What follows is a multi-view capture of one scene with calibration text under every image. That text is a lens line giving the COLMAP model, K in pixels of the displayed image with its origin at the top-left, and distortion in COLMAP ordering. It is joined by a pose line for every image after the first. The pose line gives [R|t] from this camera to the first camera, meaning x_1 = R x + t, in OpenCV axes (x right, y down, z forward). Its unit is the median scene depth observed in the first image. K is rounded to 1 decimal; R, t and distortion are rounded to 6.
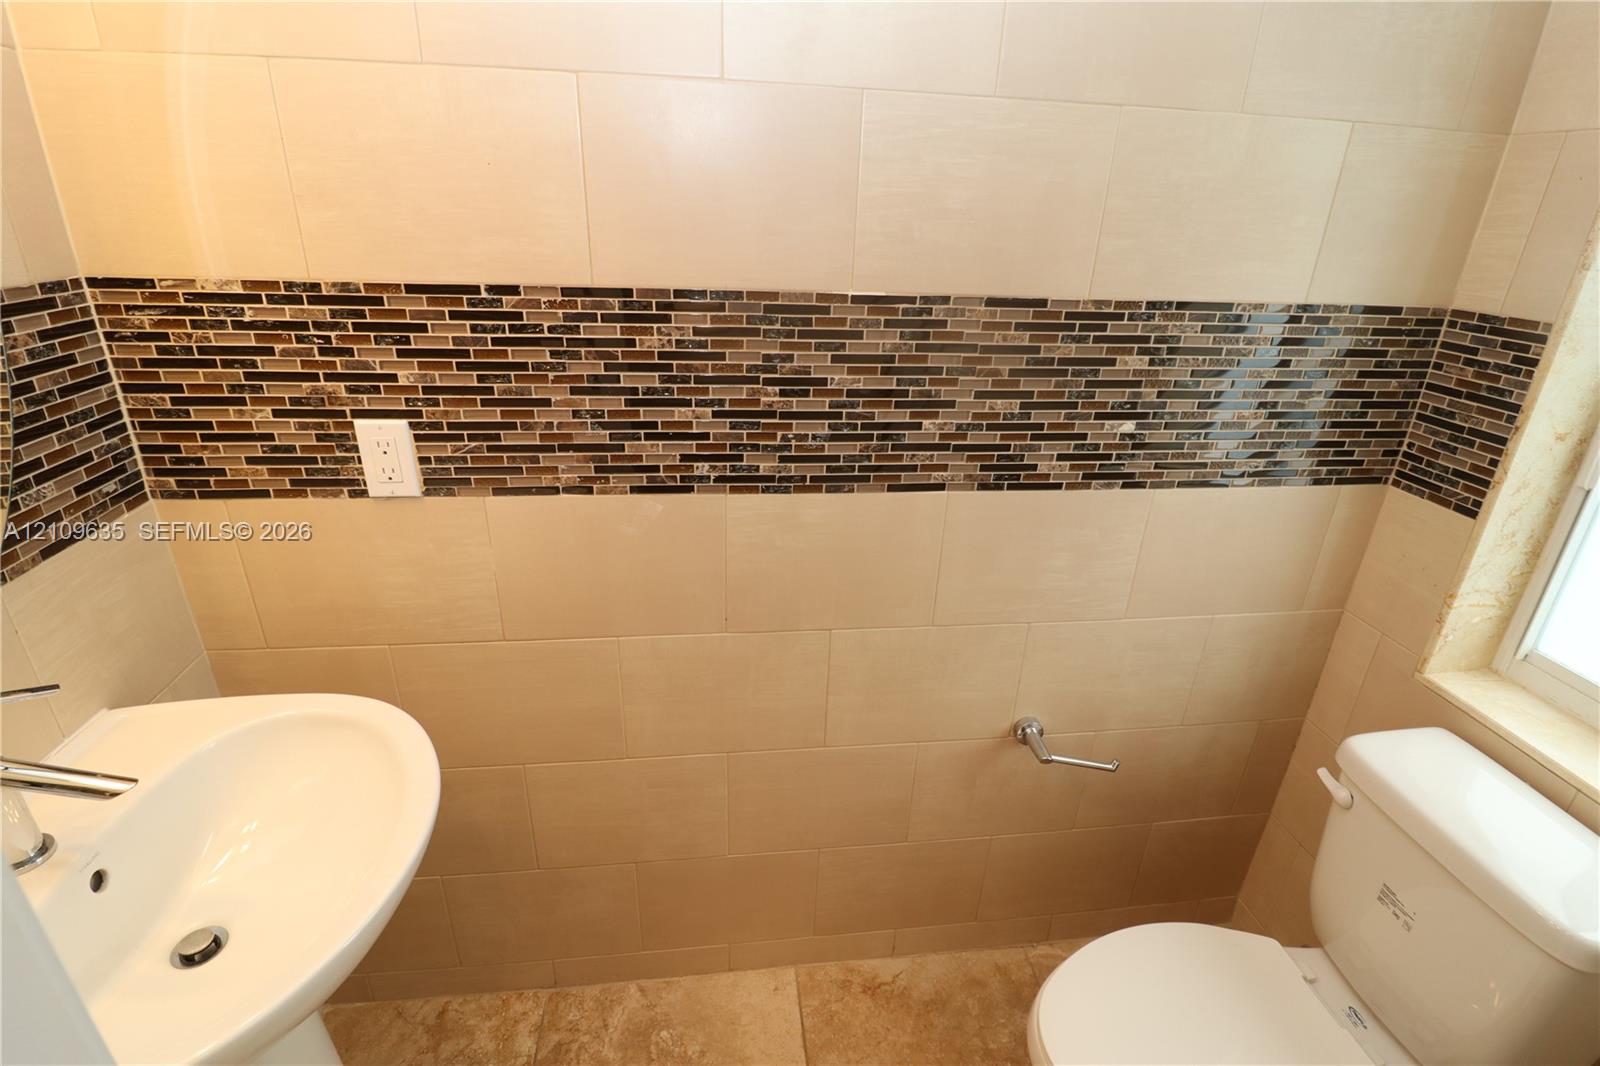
lens RADIAL K [[764.4, 0, 833.7], [0, 764.4, 531.1], [0, 0, 1]] dist [-0.013122, -0.006923]
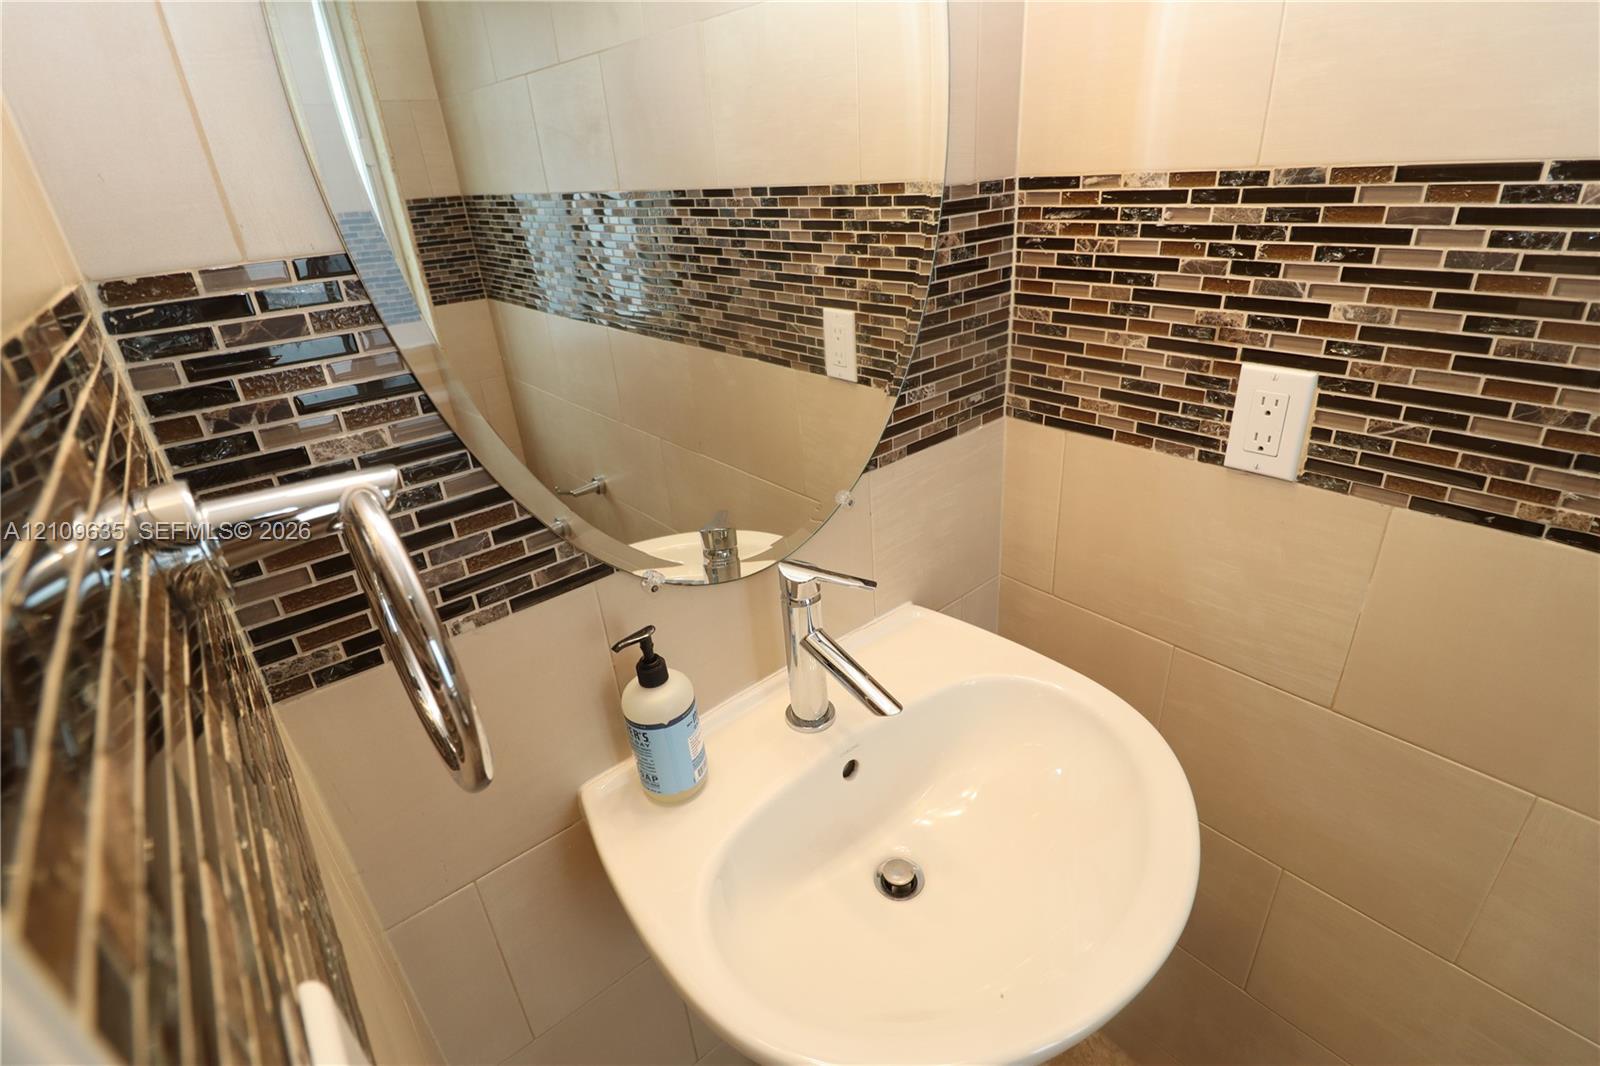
lens RADIAL K [[764.4, 0, 790.1], [0, 764.4, 525.5], [0, 0, 1]] dist [-0.013122, -0.006923]
pose [[0.516183, 0.293283, -0.804698, -0.221009], [-0.251790, 0.949989, 0.184723, -0.020924], [0.818631, 0.107264, 0.564215, 0.237497]]
